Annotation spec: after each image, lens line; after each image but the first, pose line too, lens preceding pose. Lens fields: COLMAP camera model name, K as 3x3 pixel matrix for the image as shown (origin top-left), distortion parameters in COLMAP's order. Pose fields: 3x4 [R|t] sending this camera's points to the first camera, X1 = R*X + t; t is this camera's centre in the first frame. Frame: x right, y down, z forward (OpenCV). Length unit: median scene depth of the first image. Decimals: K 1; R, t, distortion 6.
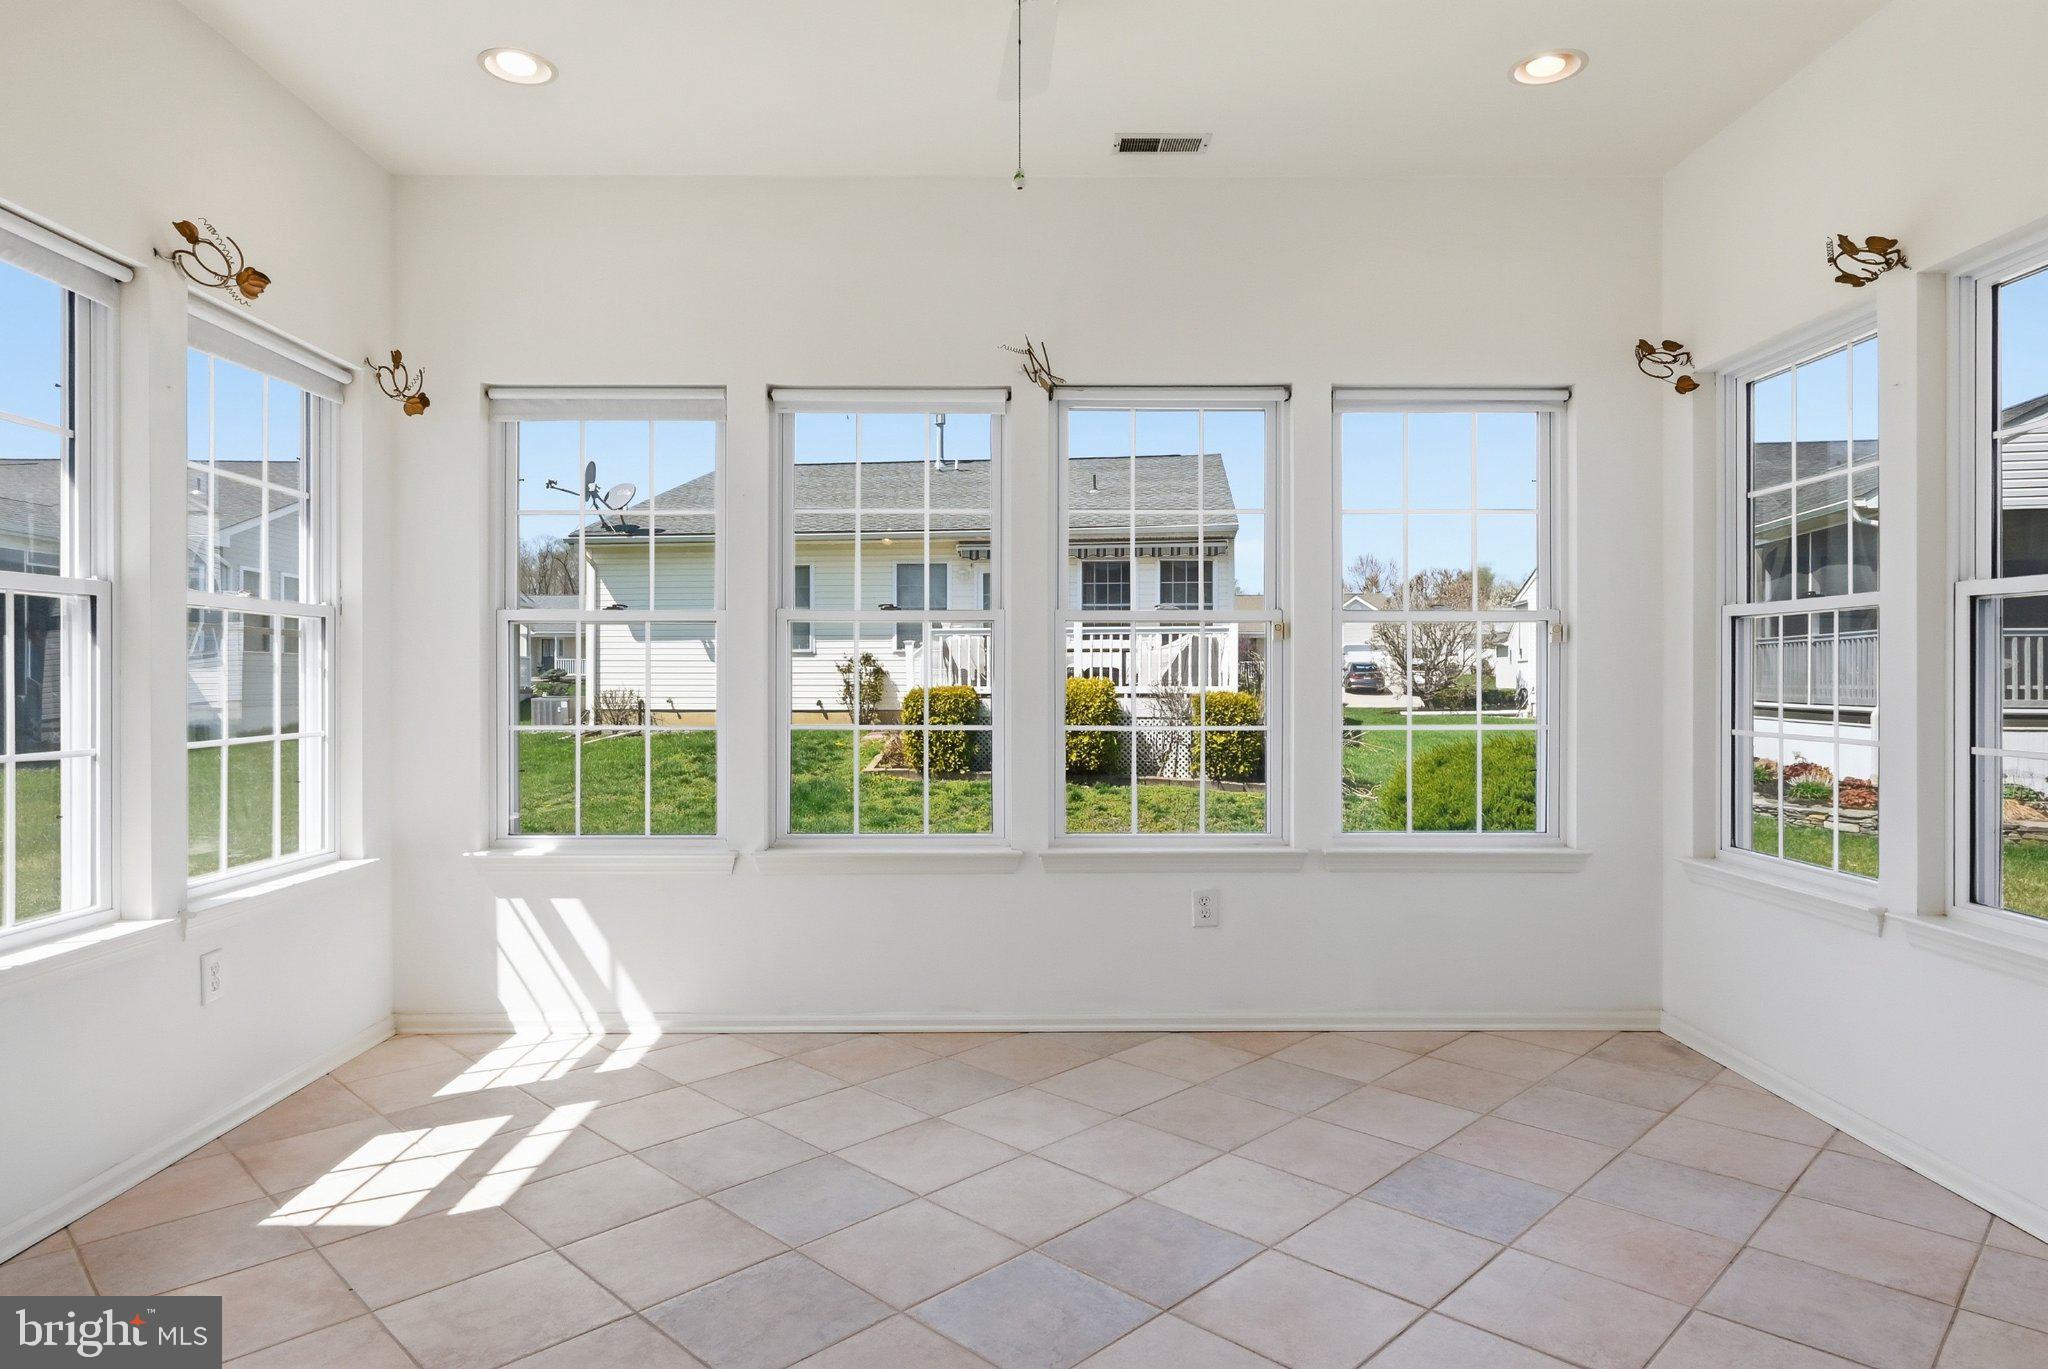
lens RADIAL K [[1208.9, 0, 1023.5], [0, 1208.9, 672.0], [0, 0, 1]] dist [-0.001960, 0.002216]
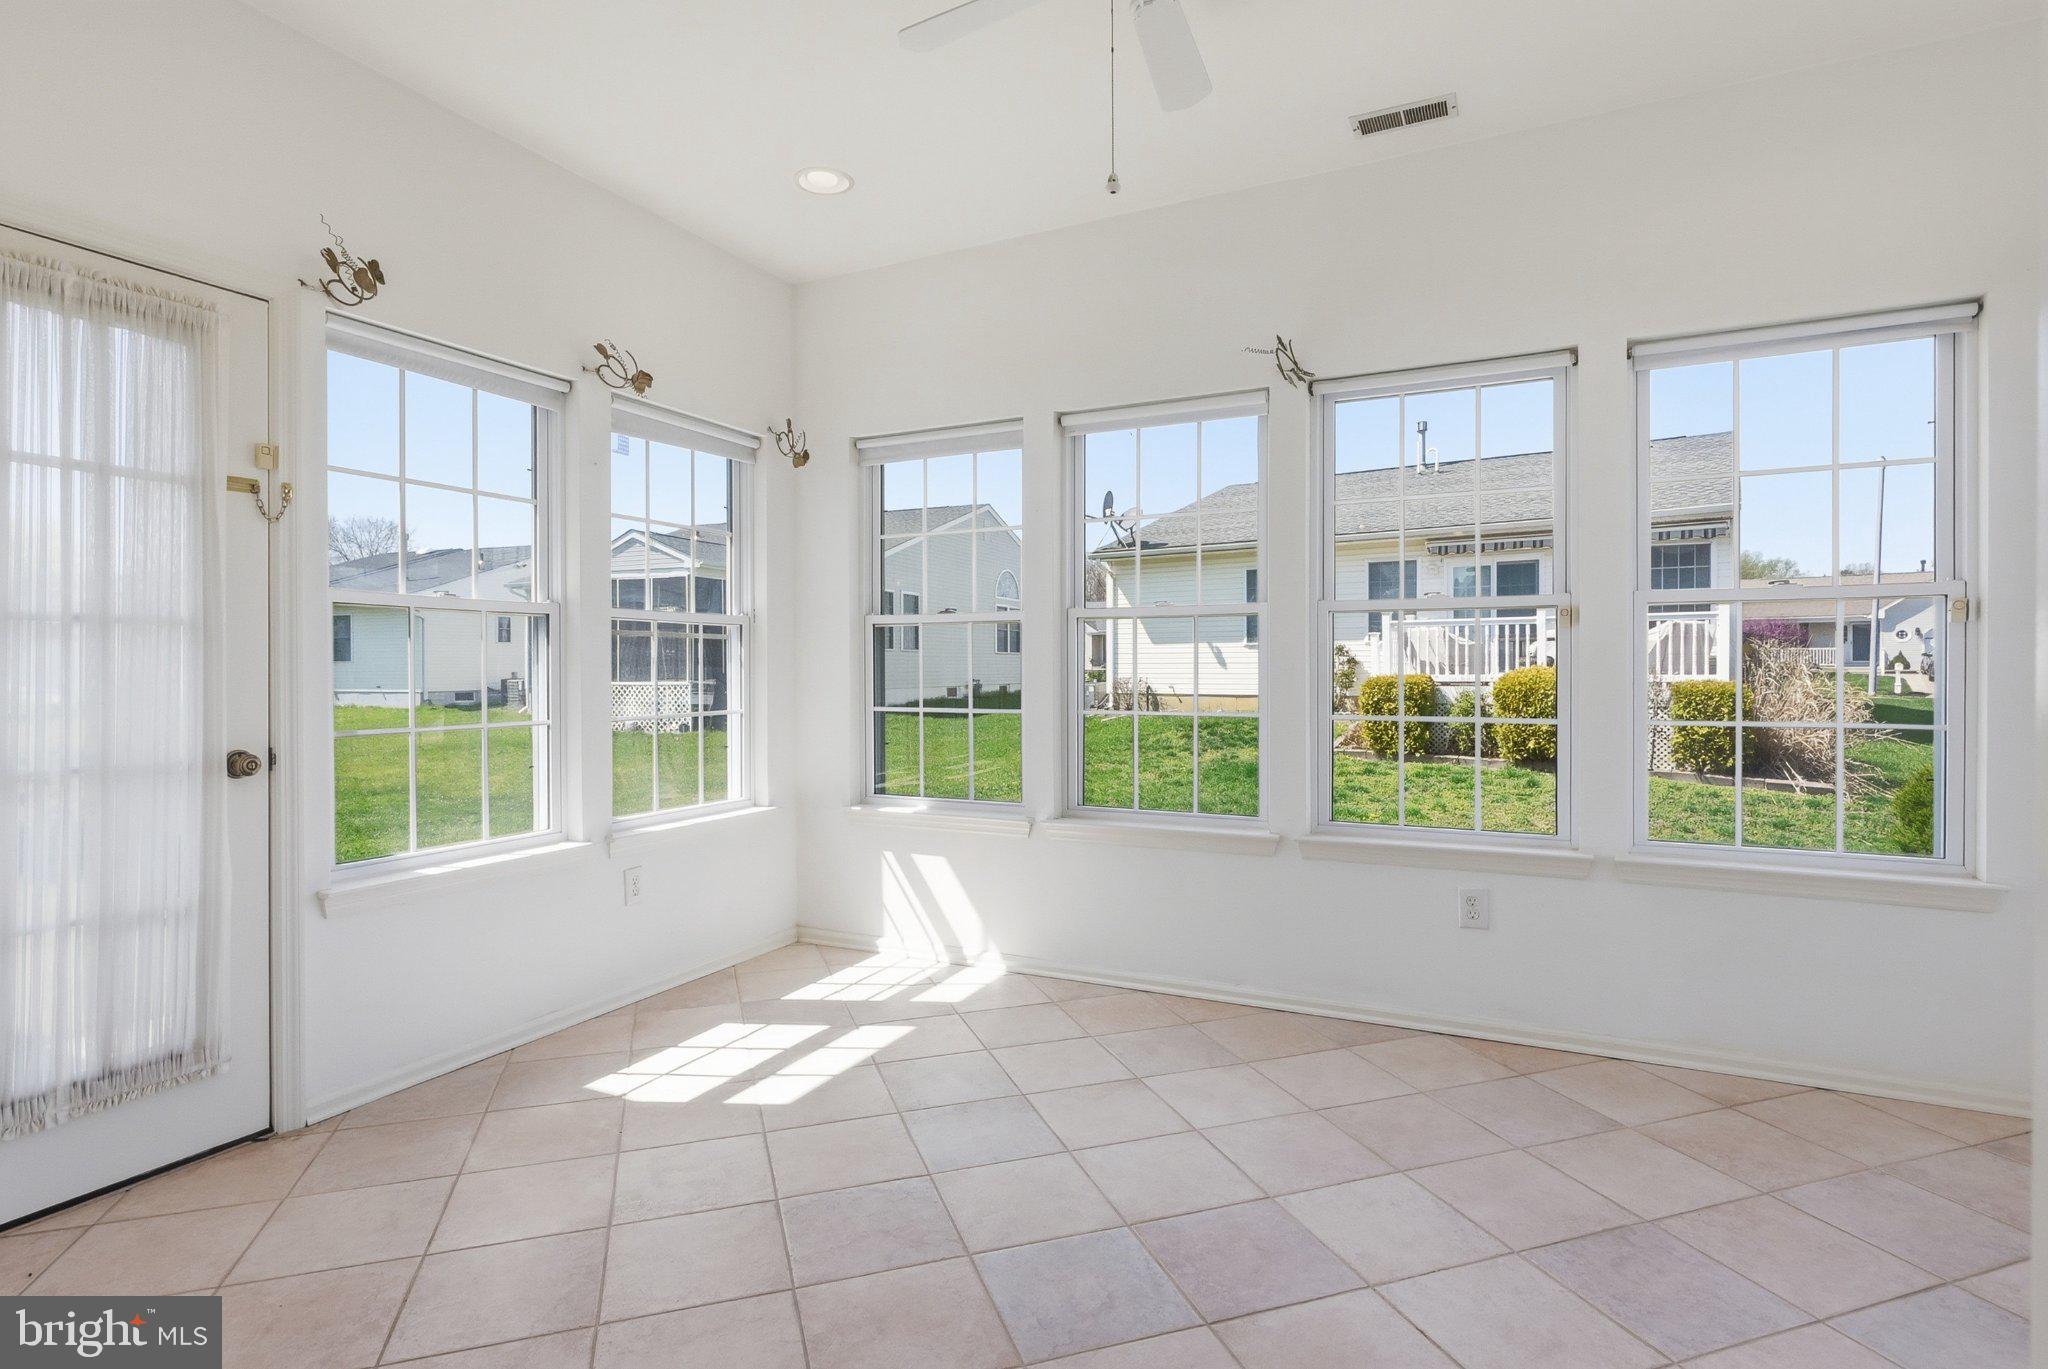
lens RADIAL K [[1034.4, 0, 1016.7], [0, 1034.4, 670.2], [0, 0, 1]] dist [-0.001802, 0.001641]
pose [[0.890824, -0.002325, -0.454342, 0.194656], [0.005950, 0.999961, 0.006549, -0.000593], [0.454309, -0.008537, 0.890803, 0.106974]]
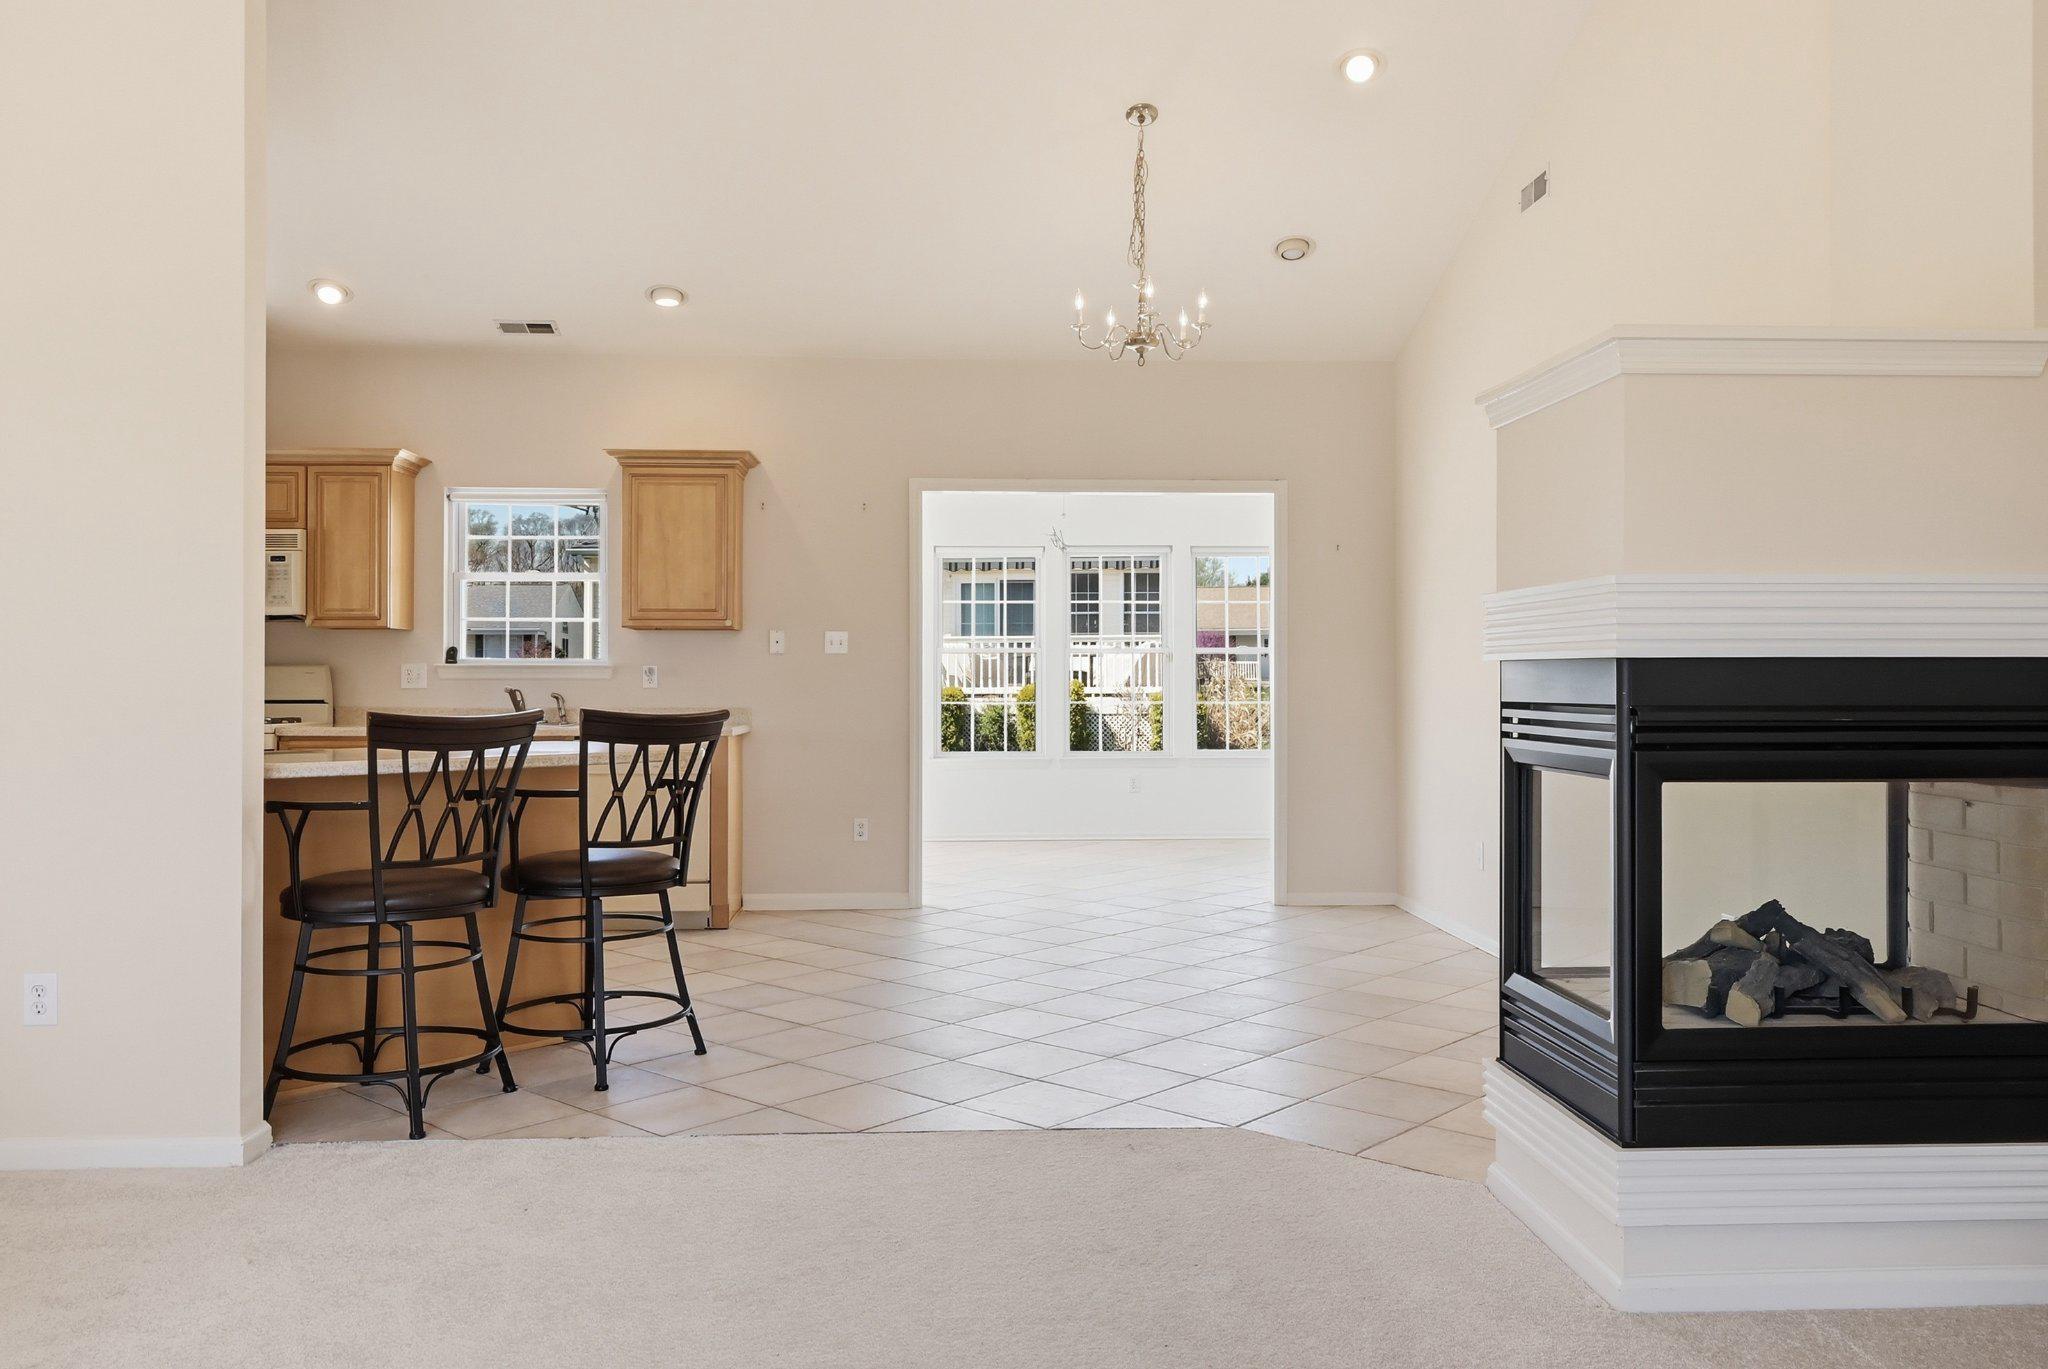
lens RADIAL K [[1487.8, 0, 1024.0], [0, 1487.8, 684.5], [0, 0, 1]] dist [0.001607, 0.001264]
pose [[0.999153, -0.001404, 0.041121, -0.164336], [0.001102, 0.999972, 0.007363, -0.005624], [-0.041130, -0.007312, 0.999127, -1.704319]]
